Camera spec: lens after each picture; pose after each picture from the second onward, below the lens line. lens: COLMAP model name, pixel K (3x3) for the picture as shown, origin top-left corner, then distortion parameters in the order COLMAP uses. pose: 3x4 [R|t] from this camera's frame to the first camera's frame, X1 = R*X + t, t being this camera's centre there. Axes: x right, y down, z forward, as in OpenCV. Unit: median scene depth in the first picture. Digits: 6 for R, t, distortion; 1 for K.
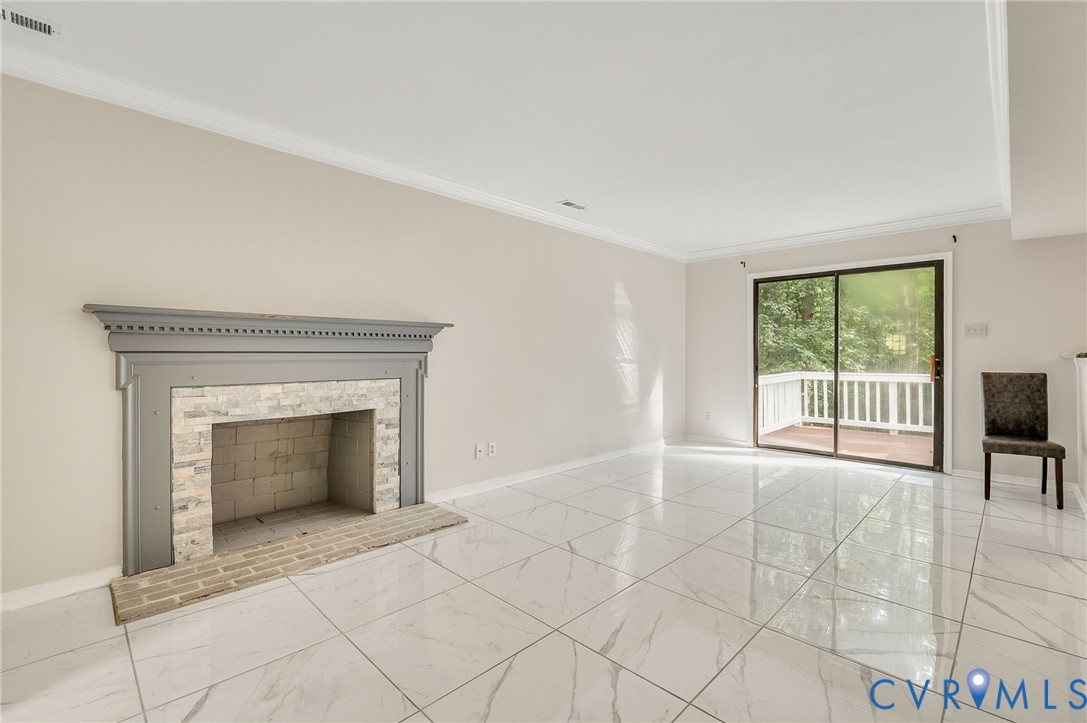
lens RADIAL K [[448.9, 0, 544.0], [0, 448.9, 358.9], [0, 0, 1]] dist [-0.000740, 0.000112]
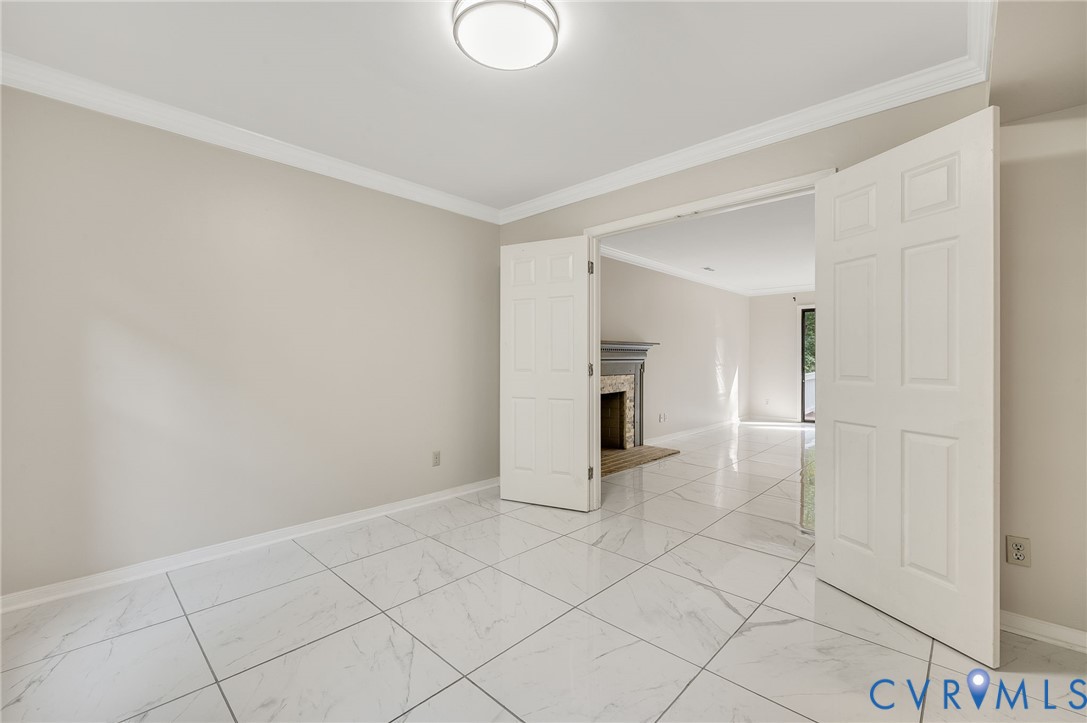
lens RADIAL K [[448.9, 0, 543.2], [0, 448.9, 360.7], [0, 0, 1]] dist [-0.000740, 0.000112]
pose [[0.999142, 0.000193, 0.041427, -0.731954], [-0.000129, 0.999999, -0.001562, -0.006739], [-0.041428, 0.001555, 0.999140, -0.736875]]
